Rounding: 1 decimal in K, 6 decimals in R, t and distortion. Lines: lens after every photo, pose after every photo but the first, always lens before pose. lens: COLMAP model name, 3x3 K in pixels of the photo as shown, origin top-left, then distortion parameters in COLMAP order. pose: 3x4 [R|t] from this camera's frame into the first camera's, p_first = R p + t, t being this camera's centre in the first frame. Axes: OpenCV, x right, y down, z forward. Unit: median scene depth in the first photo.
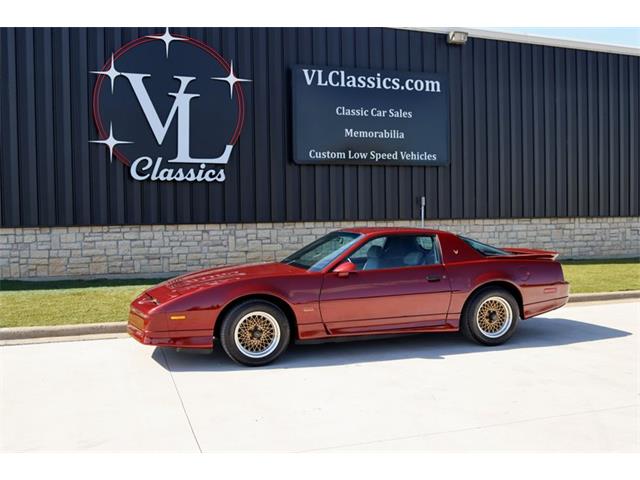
lens RADIAL K [[697.3, 0, 325.3], [0, 697.3, 242.3], [0, 0, 1]] dist [-0.049759, 0.000000]
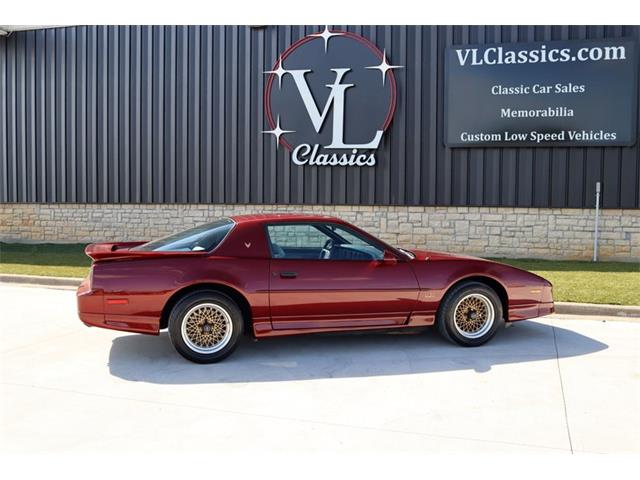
lens RADIAL K [[697.3, 0, 316.0], [0, 697.3, 237.9], [0, 0, 1]] dist [-0.049759, 0.000000]
pose [[0.804151, 0.055725, -0.591807, 0.394561], [-0.041888, 0.998433, 0.037095, -0.013515], [0.592947, -0.005040, 0.805226, 0.098297]]
